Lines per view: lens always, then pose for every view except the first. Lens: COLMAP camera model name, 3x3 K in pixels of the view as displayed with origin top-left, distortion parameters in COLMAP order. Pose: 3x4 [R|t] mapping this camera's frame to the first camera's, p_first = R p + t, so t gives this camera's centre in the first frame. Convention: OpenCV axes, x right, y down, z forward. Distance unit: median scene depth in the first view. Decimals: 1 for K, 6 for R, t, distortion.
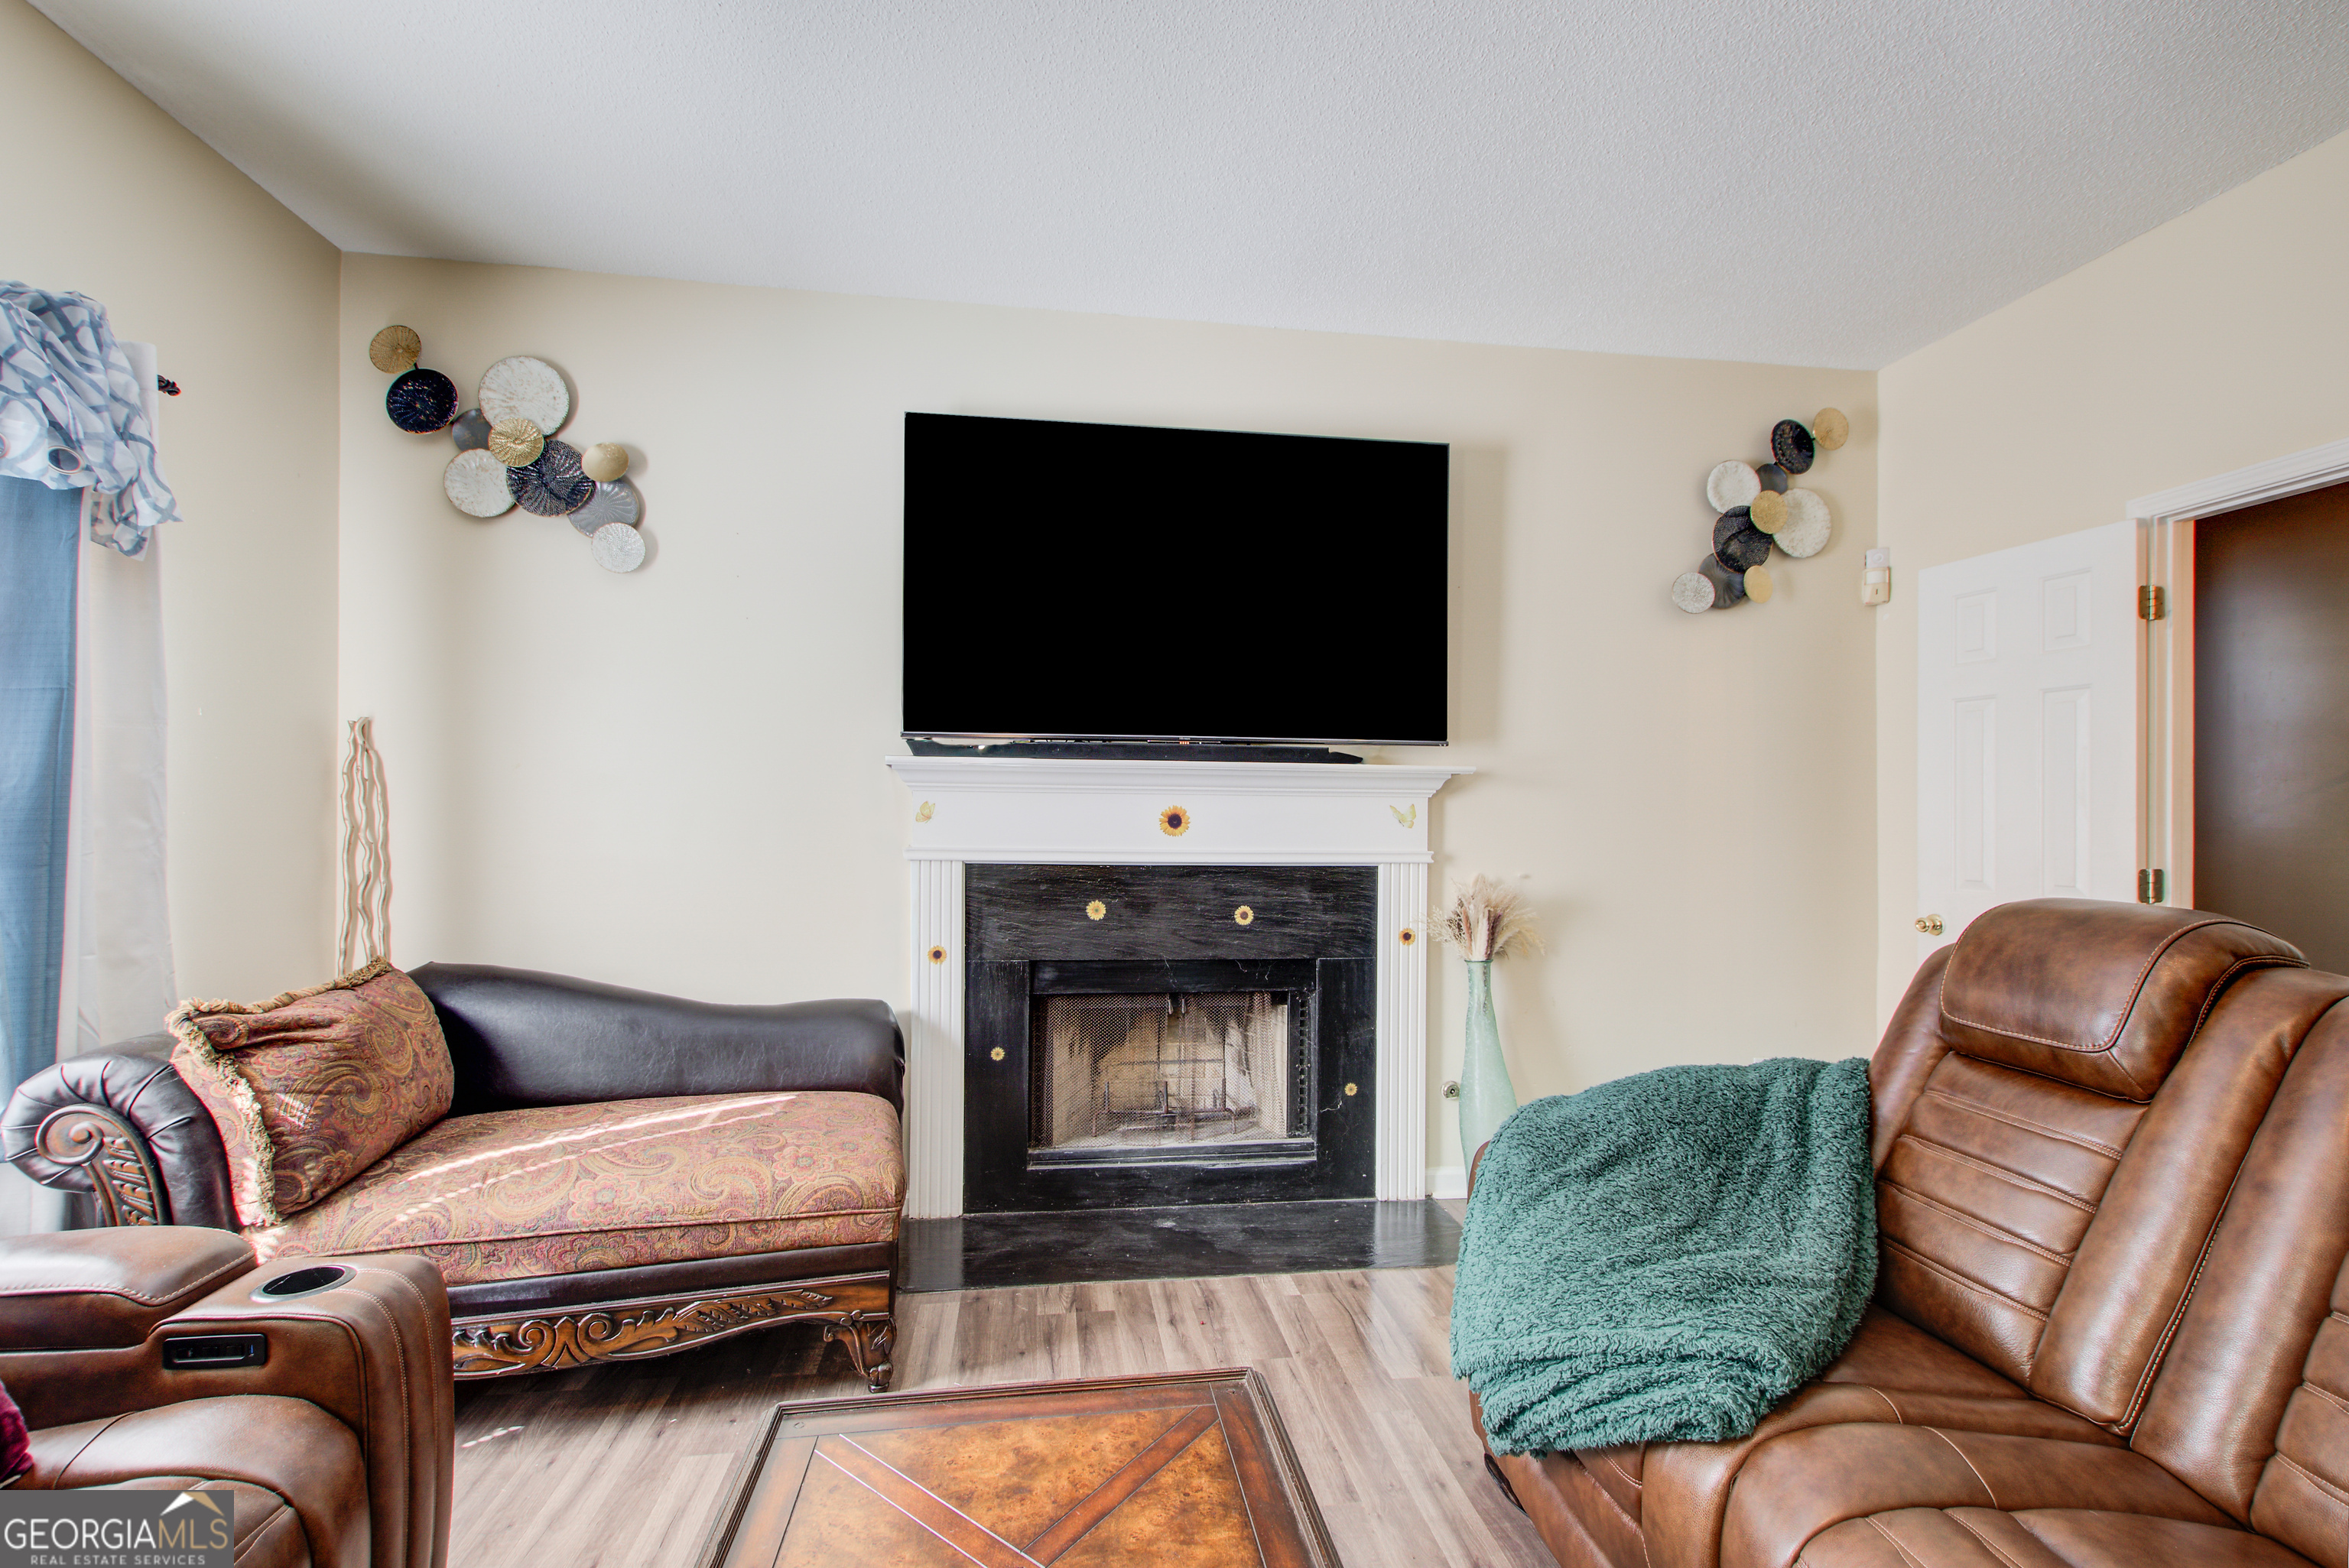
lens RADIAL K [[1047.0, 0, 1179.8], [0, 1047.0, 809.8], [0, 0, 1]] dist [0.010133, -0.002905]
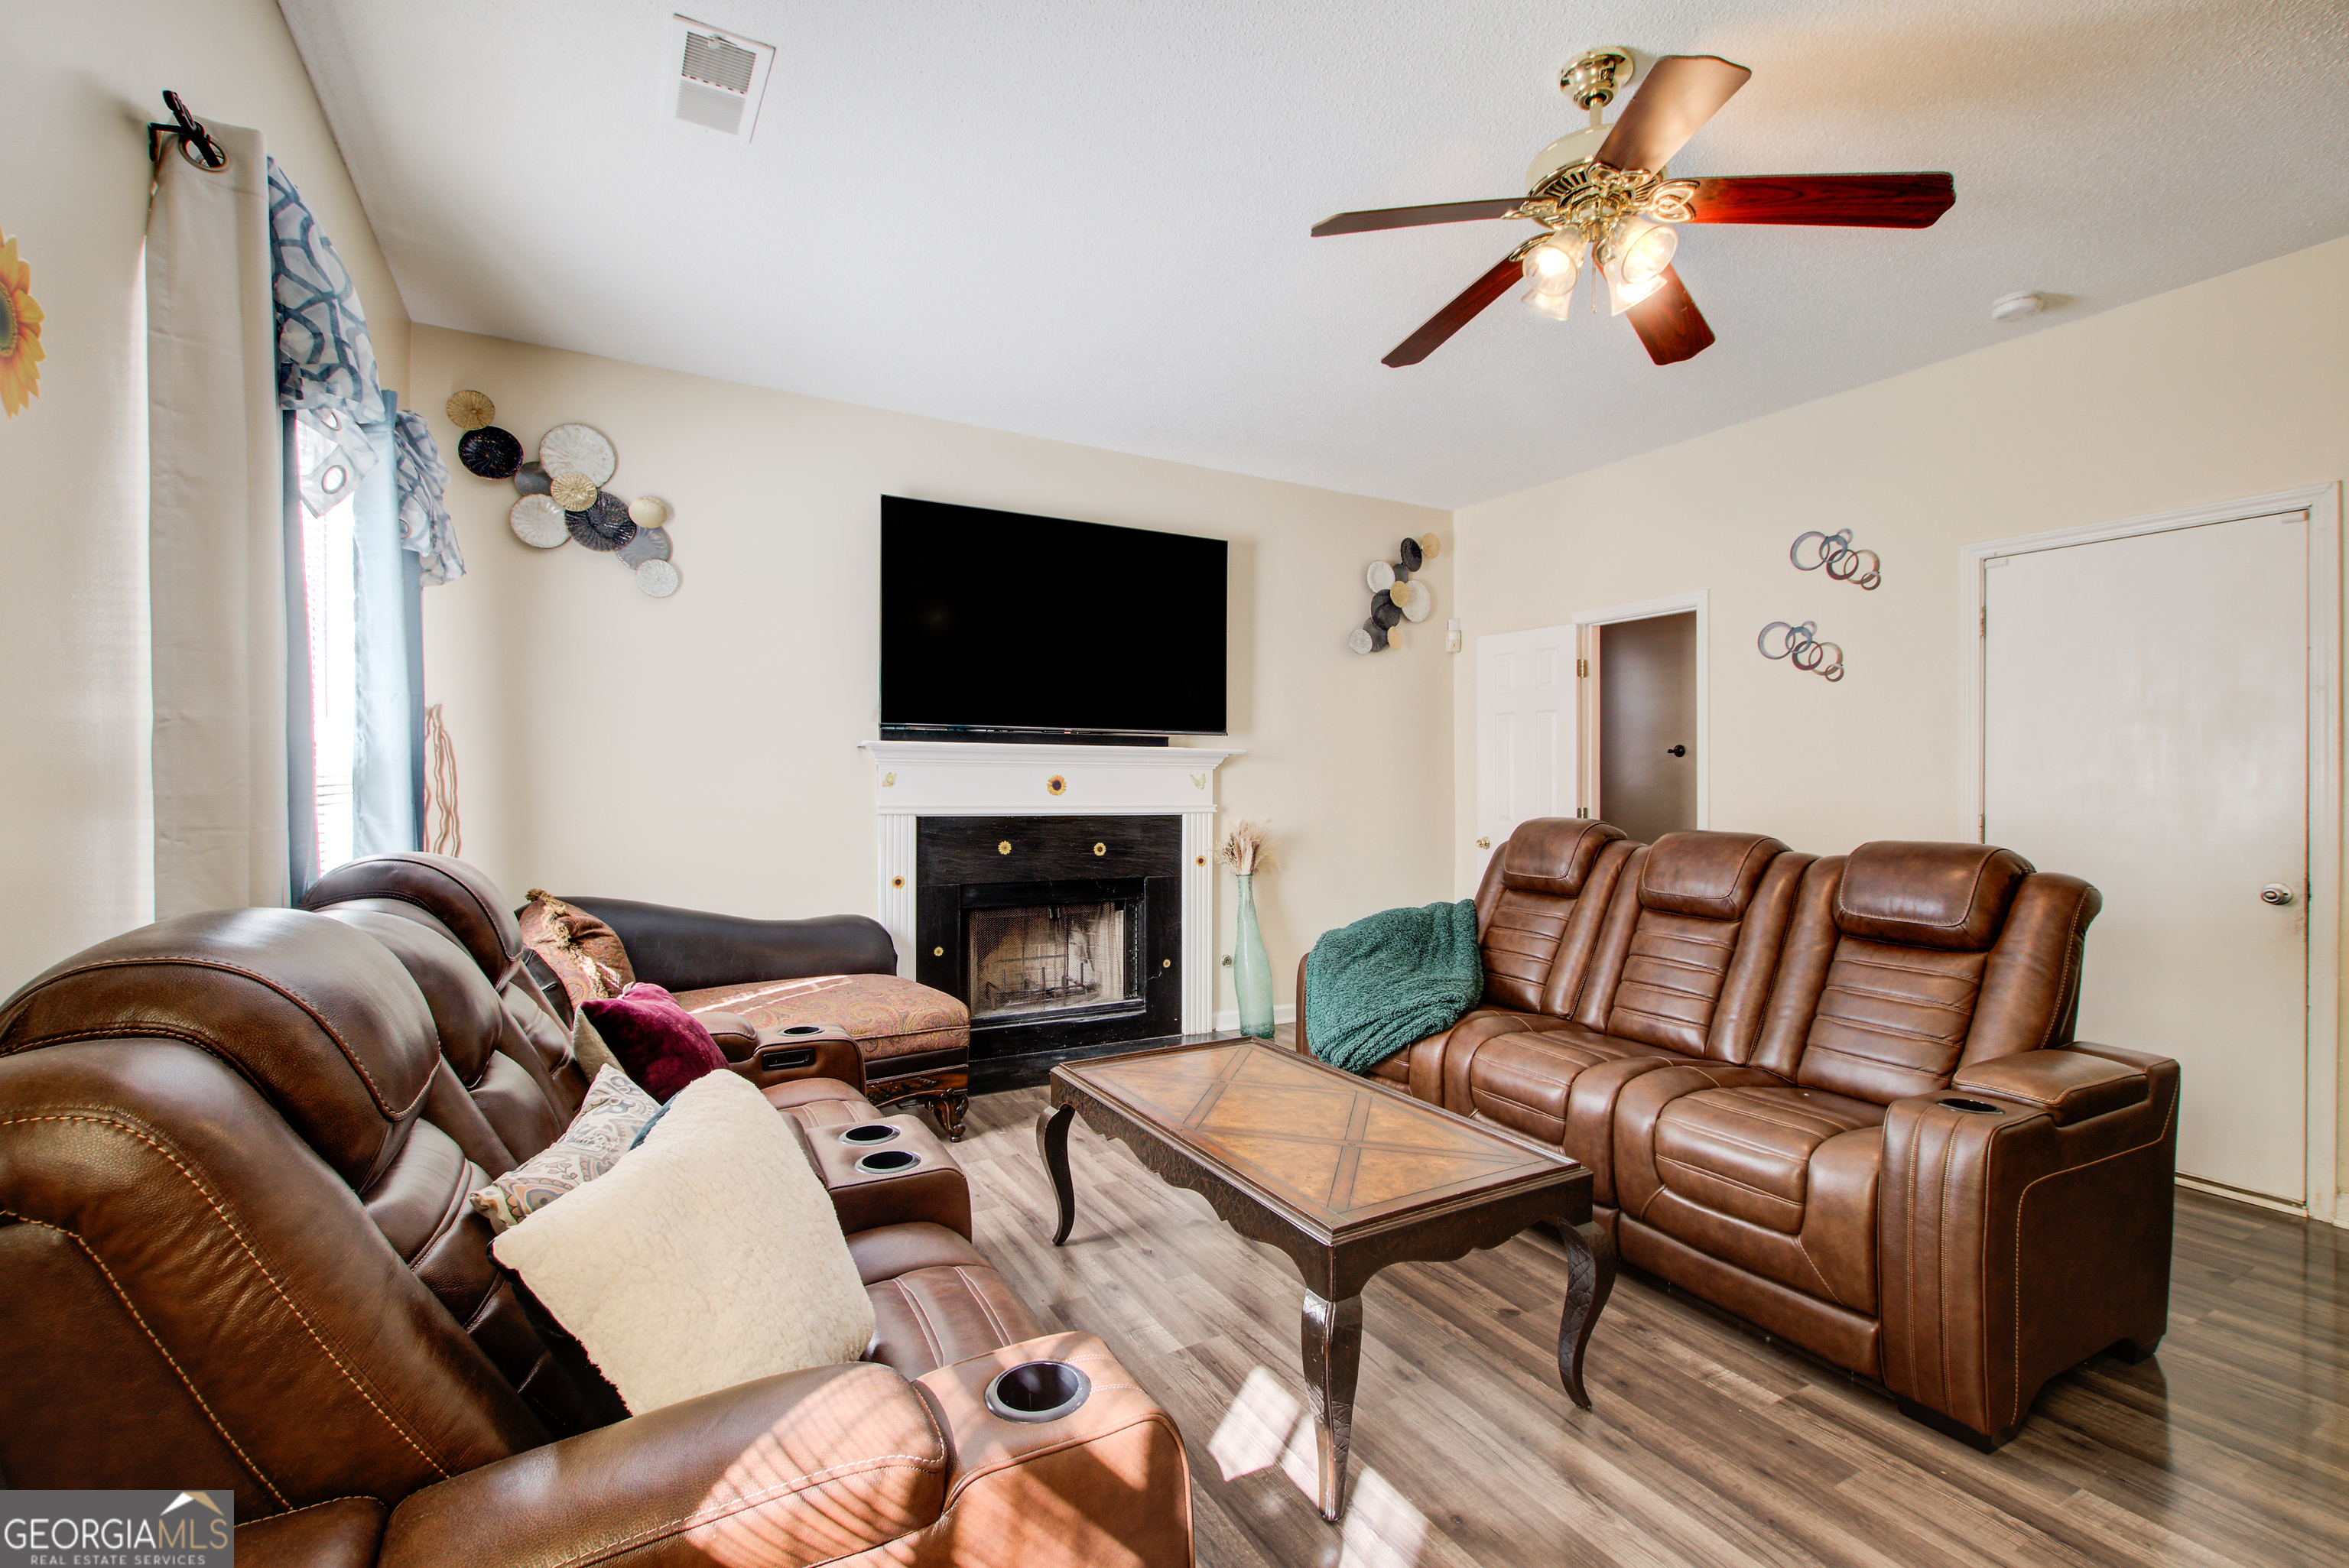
lens RADIAL K [[1047.0, 0, 1188.8], [0, 1047.0, 767.4], [0, 0, 1]] dist [0.010133, -0.002905]
pose [[0.929746, 0.001283, 0.368198, -0.394018], [0.001340, 0.999976, -0.006868, -0.004180], [-0.368198, 0.006879, 0.929722, -0.448678]]
